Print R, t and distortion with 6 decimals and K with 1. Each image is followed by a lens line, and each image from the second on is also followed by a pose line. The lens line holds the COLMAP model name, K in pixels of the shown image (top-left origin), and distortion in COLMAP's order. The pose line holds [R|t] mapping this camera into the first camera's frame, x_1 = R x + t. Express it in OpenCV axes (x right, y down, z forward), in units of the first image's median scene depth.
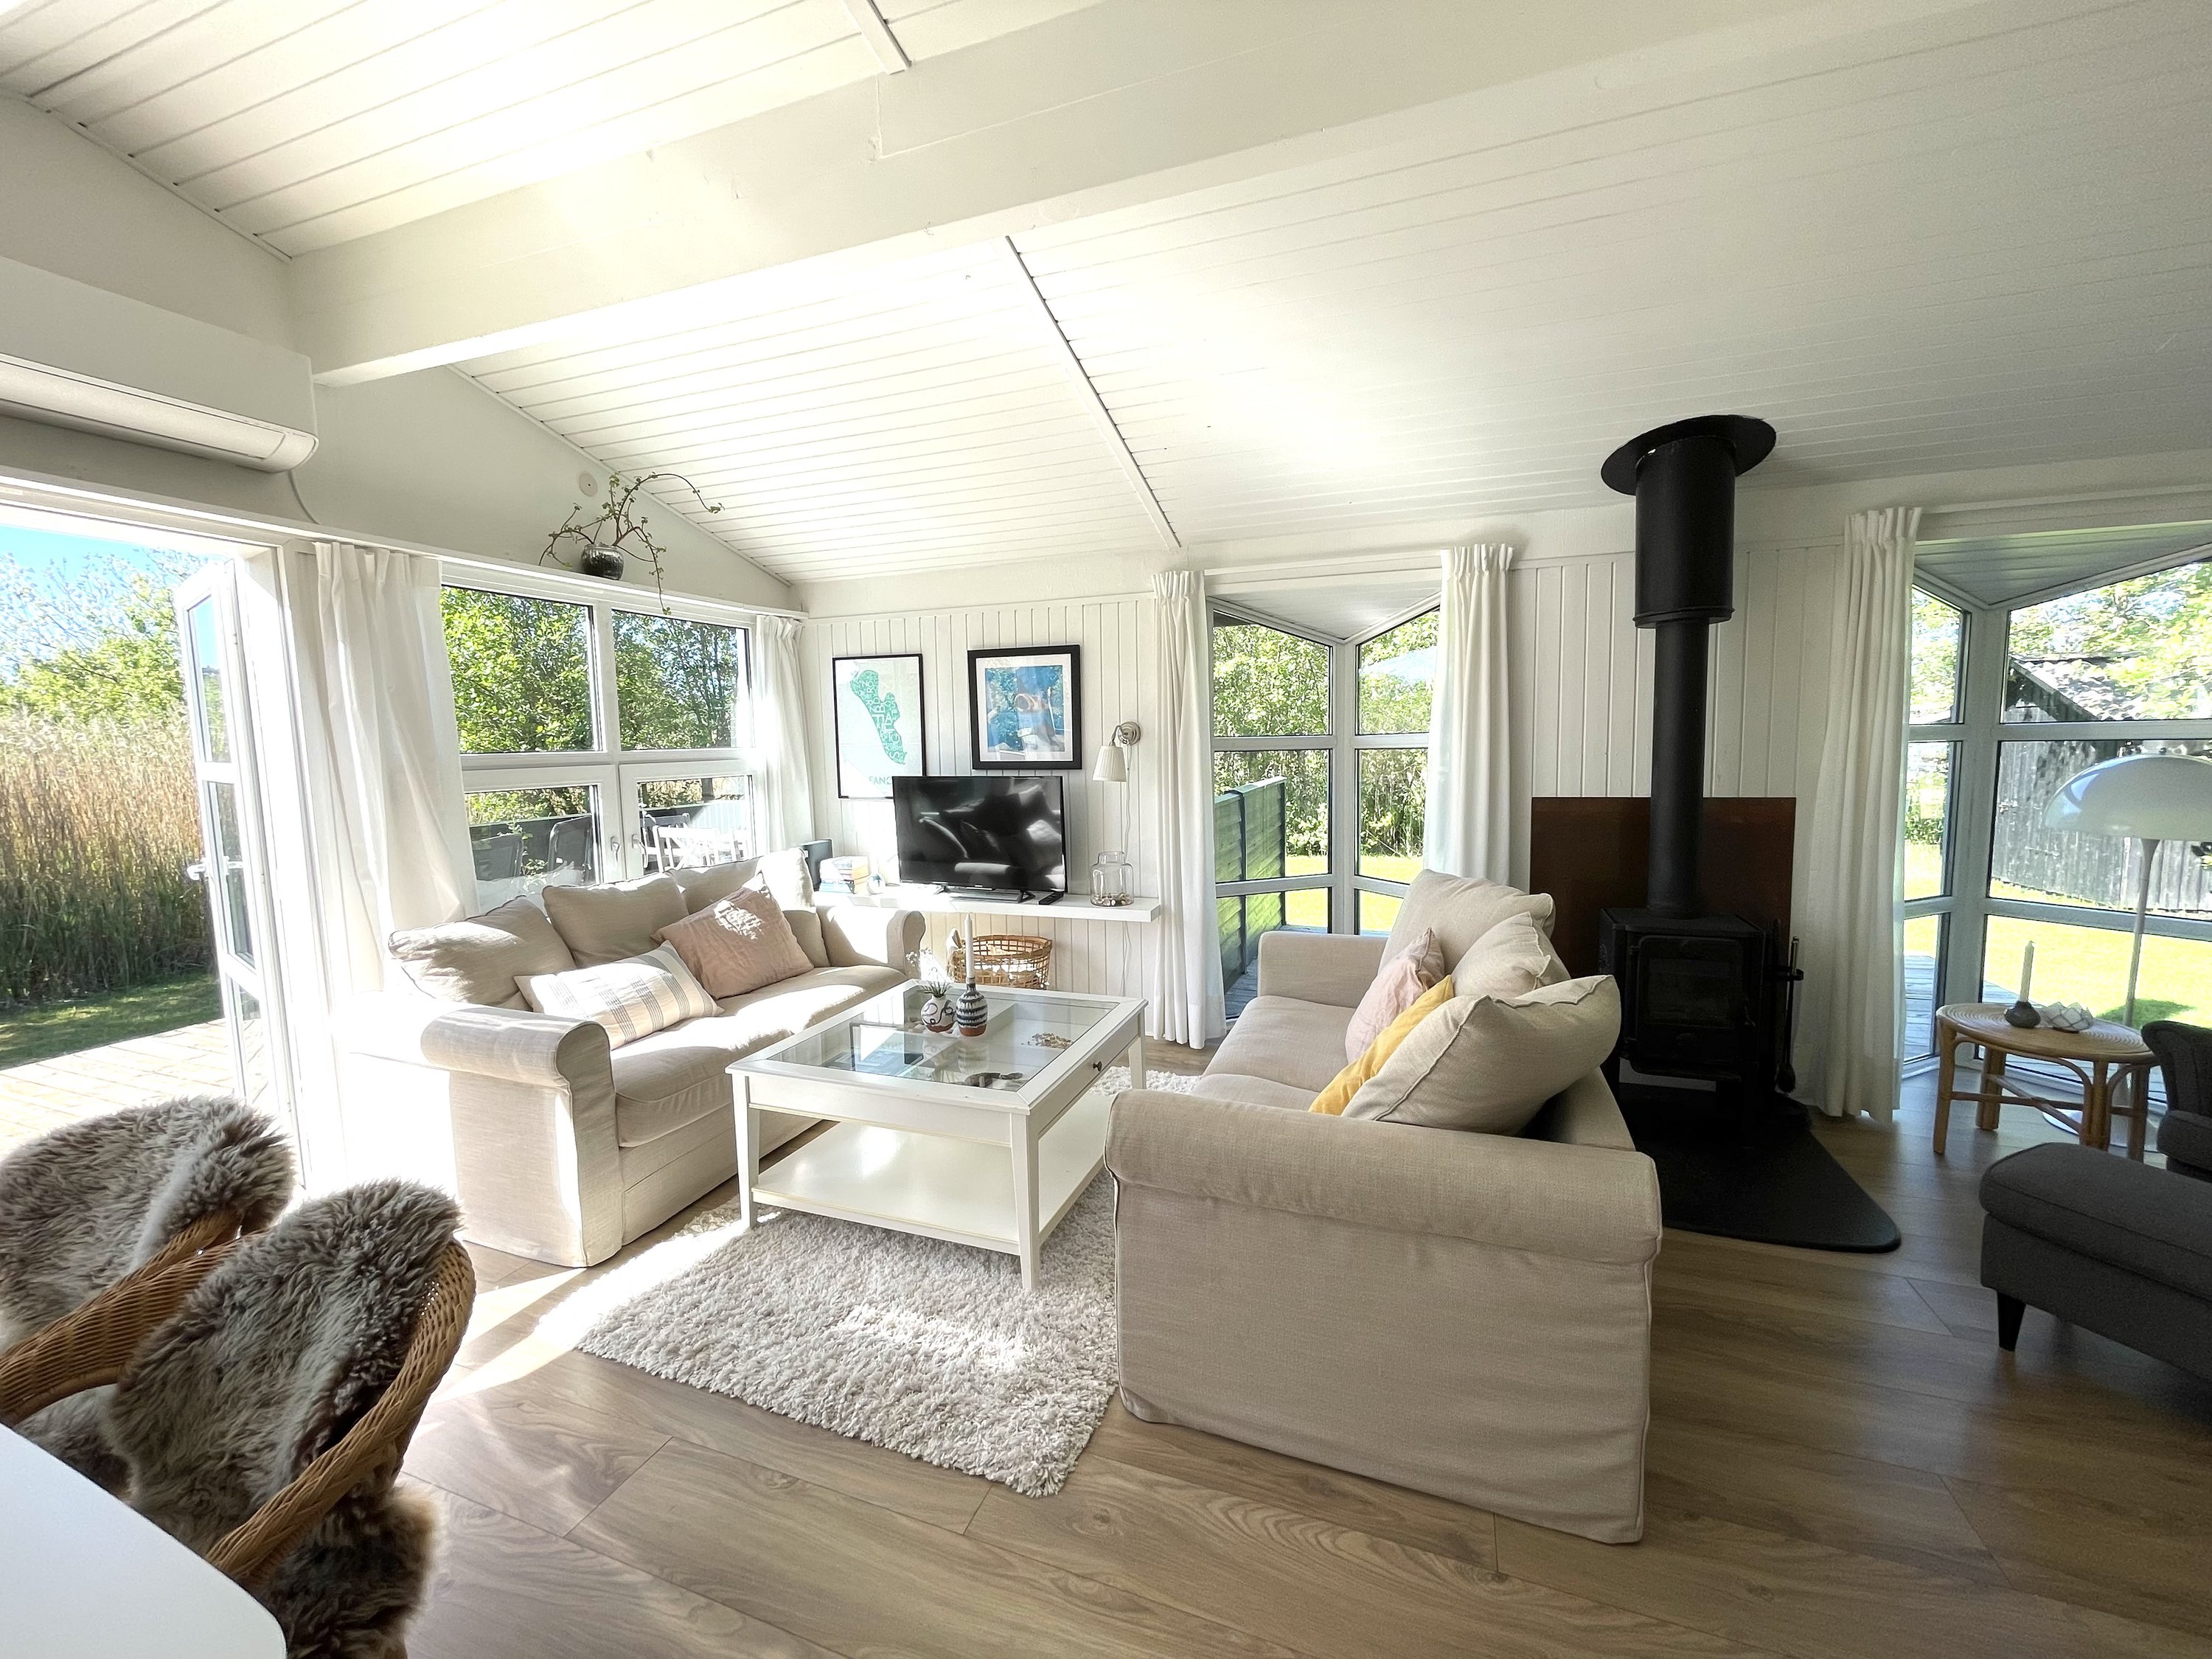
lens RADIAL K [[901.8, 0, 1098.8], [0, 901.8, 828.2], [0, 0, 1]] dist [-0.001114, -0.000199]
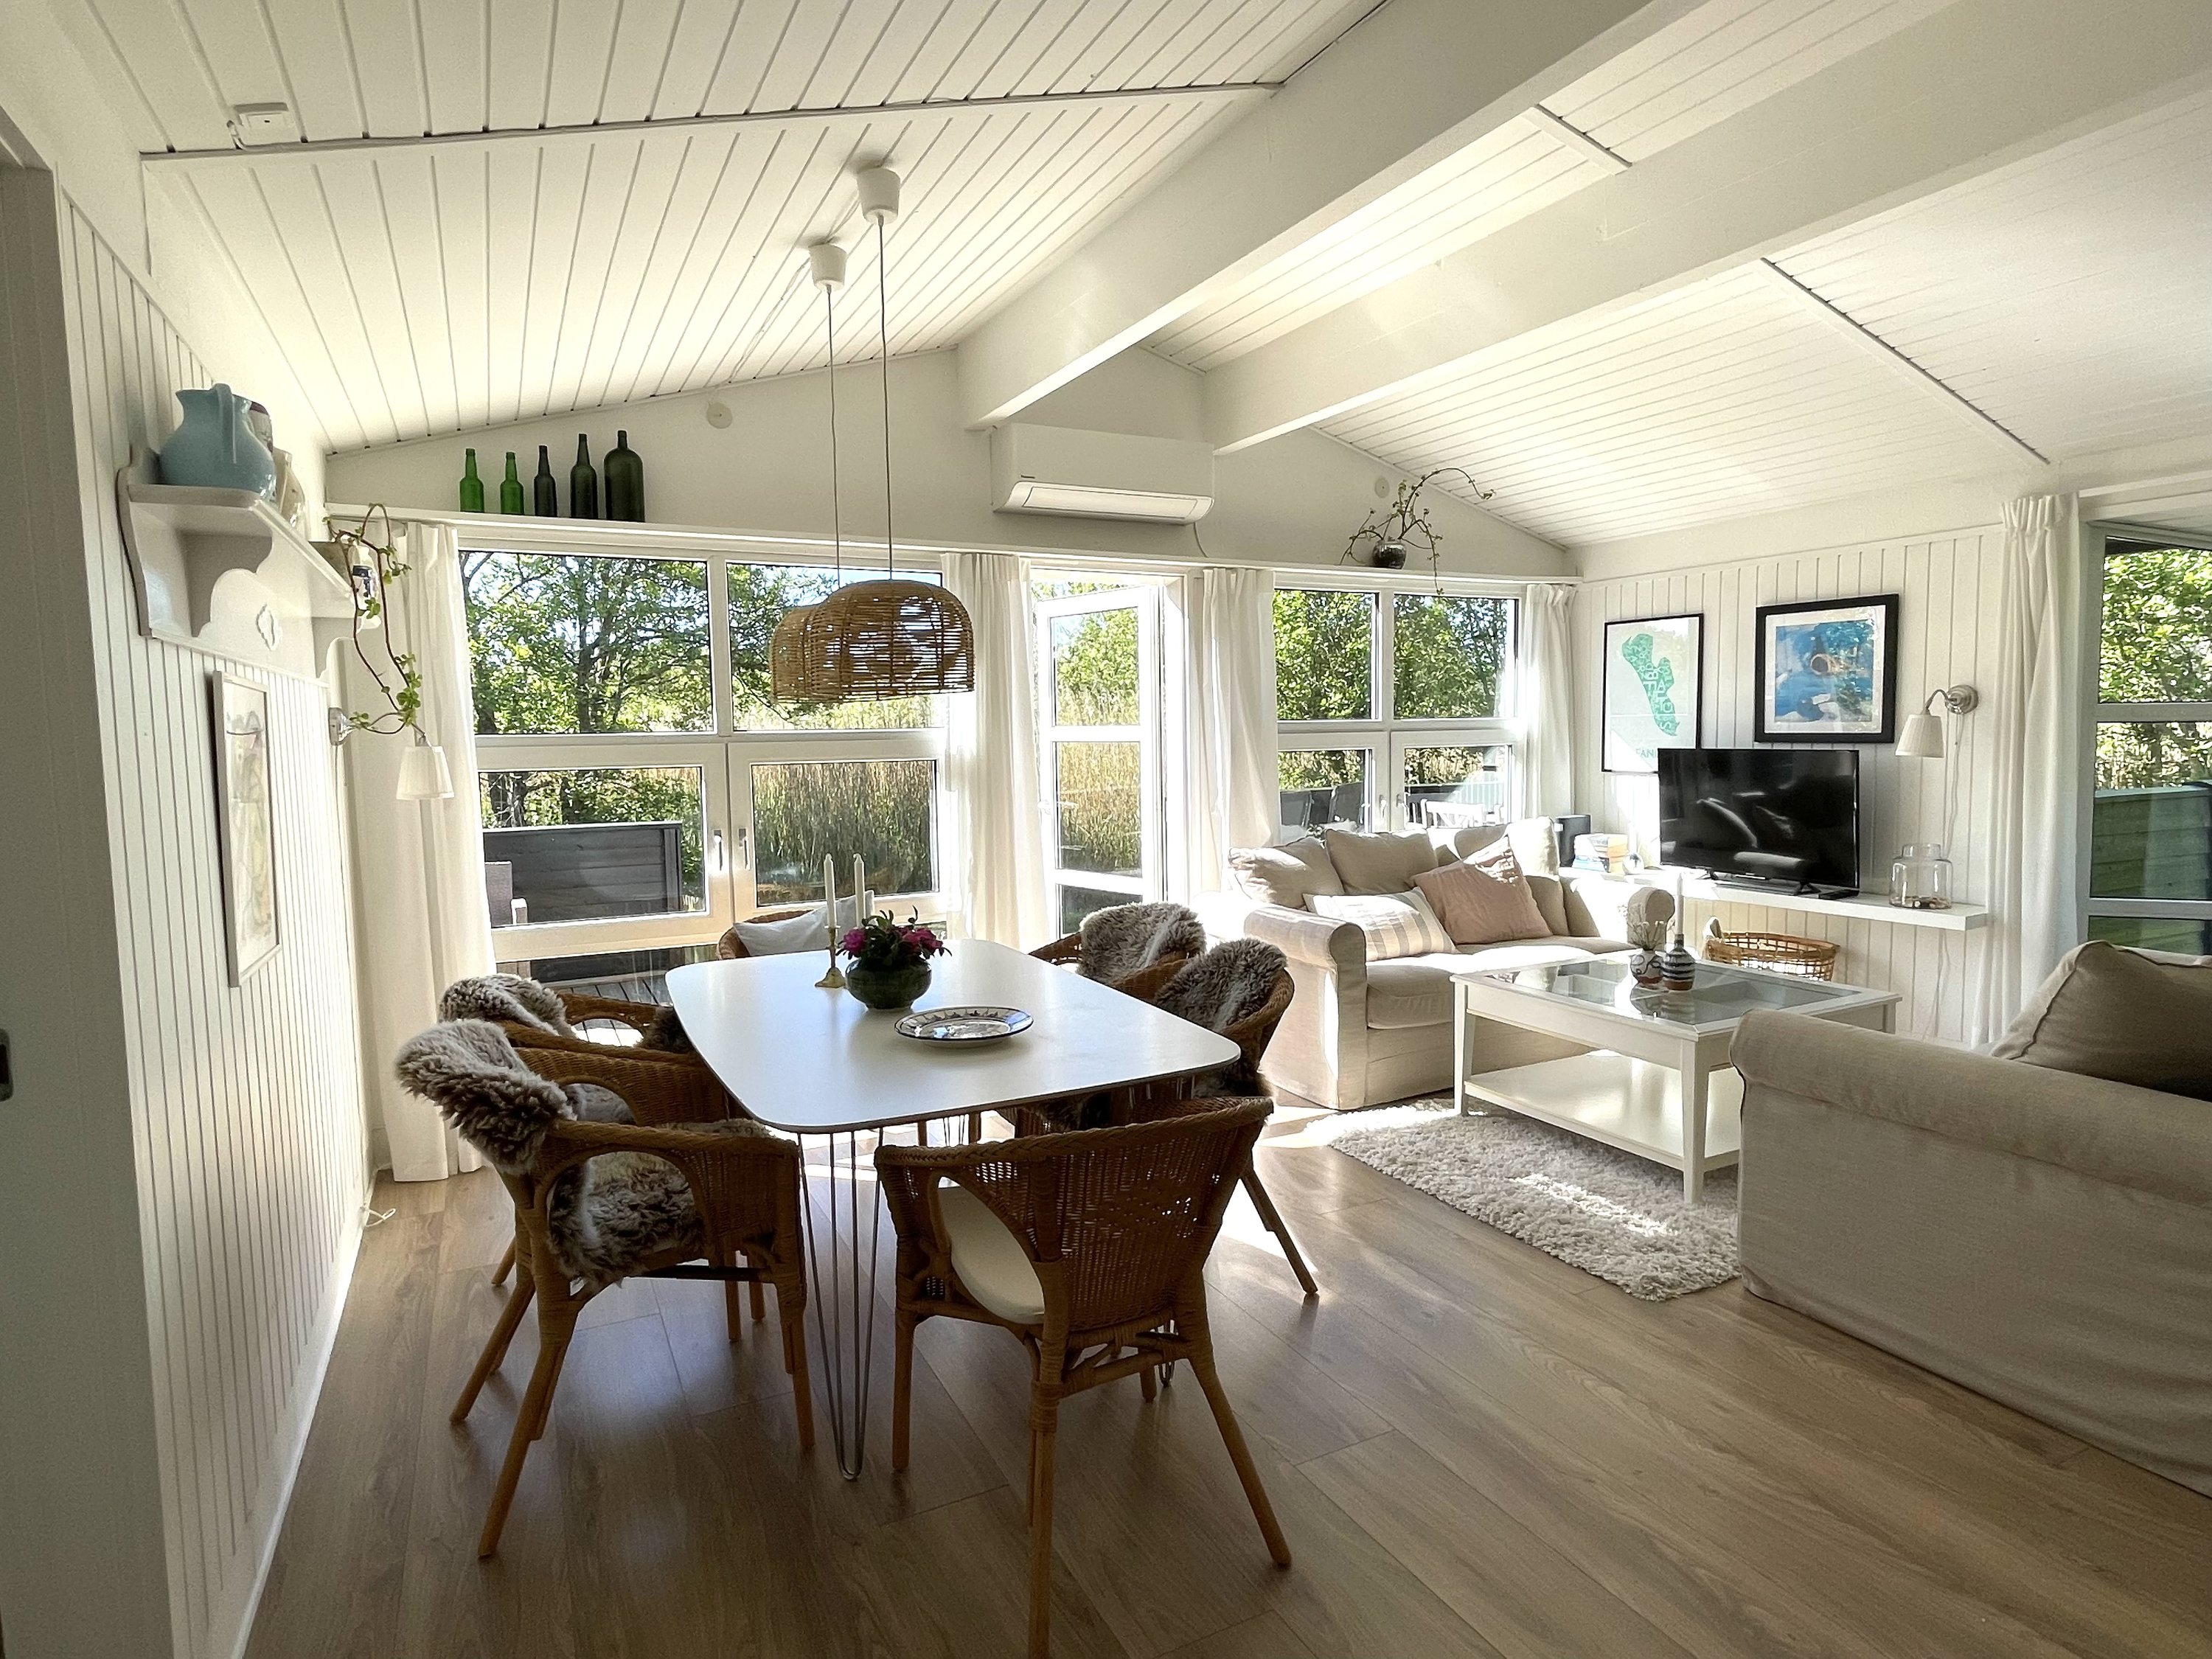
lens RADIAL K [[1172.6, 0, 1097.9], [0, 1172.6, 823.2], [0, 0, 1]] dist [-0.017168, -0.003362]
pose [[0.738853, 0.059267, -0.671256, 0.196039], [-0.062751, 0.997848, 0.019033, 0.041121], [0.670939, 0.028059, 0.740981, -0.342954]]
